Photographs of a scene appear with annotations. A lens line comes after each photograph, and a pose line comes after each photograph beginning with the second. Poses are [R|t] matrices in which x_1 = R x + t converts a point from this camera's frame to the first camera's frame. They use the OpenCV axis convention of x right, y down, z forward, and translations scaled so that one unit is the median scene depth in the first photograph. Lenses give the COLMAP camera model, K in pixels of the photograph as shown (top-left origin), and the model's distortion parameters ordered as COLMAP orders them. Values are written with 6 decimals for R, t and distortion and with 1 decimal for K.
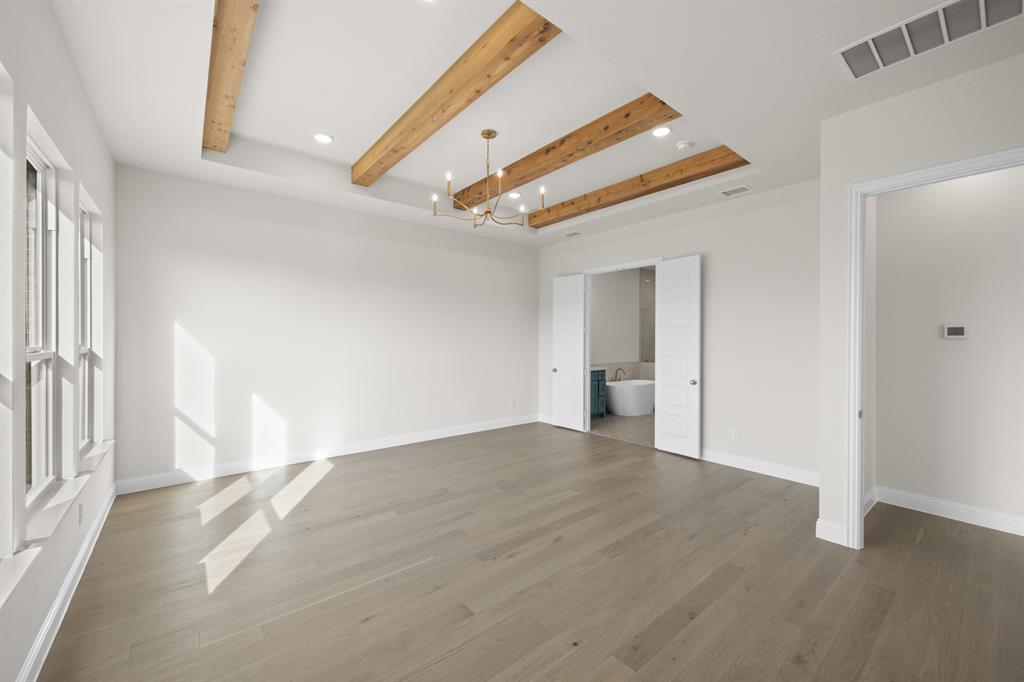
lens RADIAL K [[402.2, 0, 514.9], [0, 402.2, 338.5], [0, 0, 1]] dist [0.001627, -0.000271]
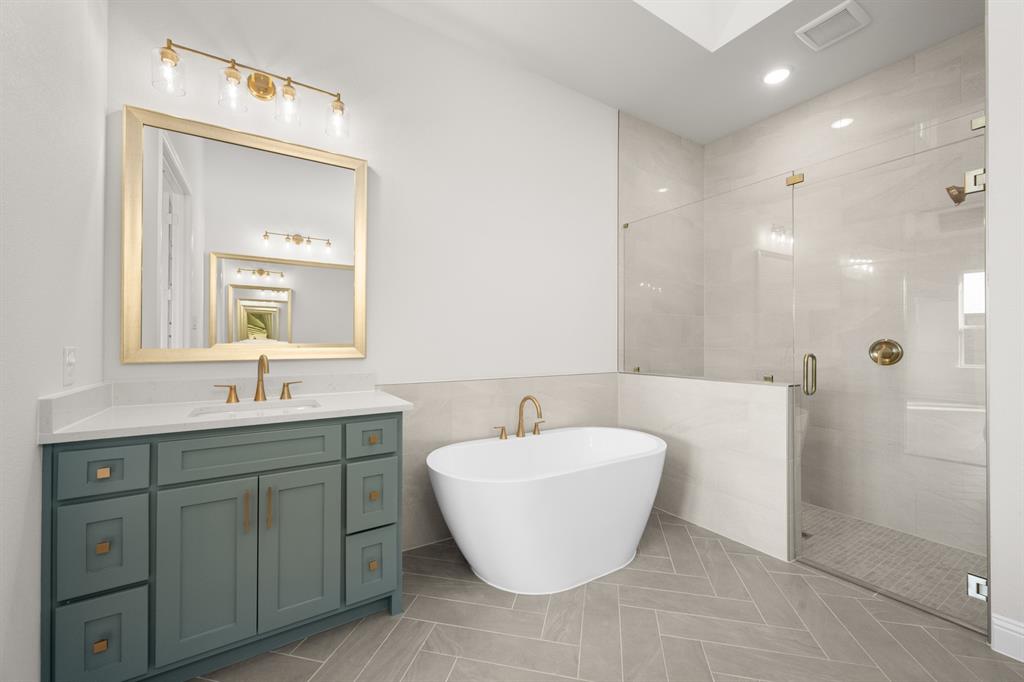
lens RADIAL K [[402.2, 0, 514.9], [0, 402.2, 338.5], [0, 0, 1]] dist [0.001627, -0.000271]
pose [[0.991585, -0.001459, -0.129448, 0.287276], [-0.000022, 0.999935, -0.011438, 0.034020], [0.129456, 0.011345, 0.991520, 0.685703]]
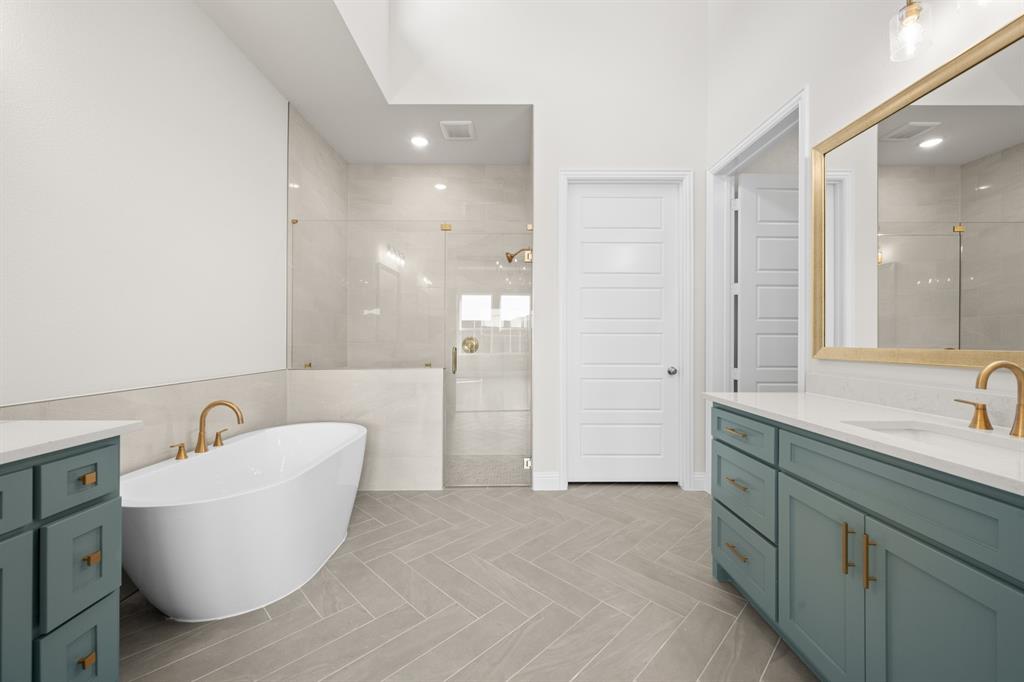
lens RADIAL K [[402.2, 0, 514.9], [0, 402.2, 338.5], [0, 0, 1]] dist [0.001627, -0.000271]
pose [[0.634944, 0.000220, 0.772558, 0.178295], [0.001683, 0.999997, -0.001667, 0.034001], [-0.772556, 0.002359, 0.634942, 0.674598]]
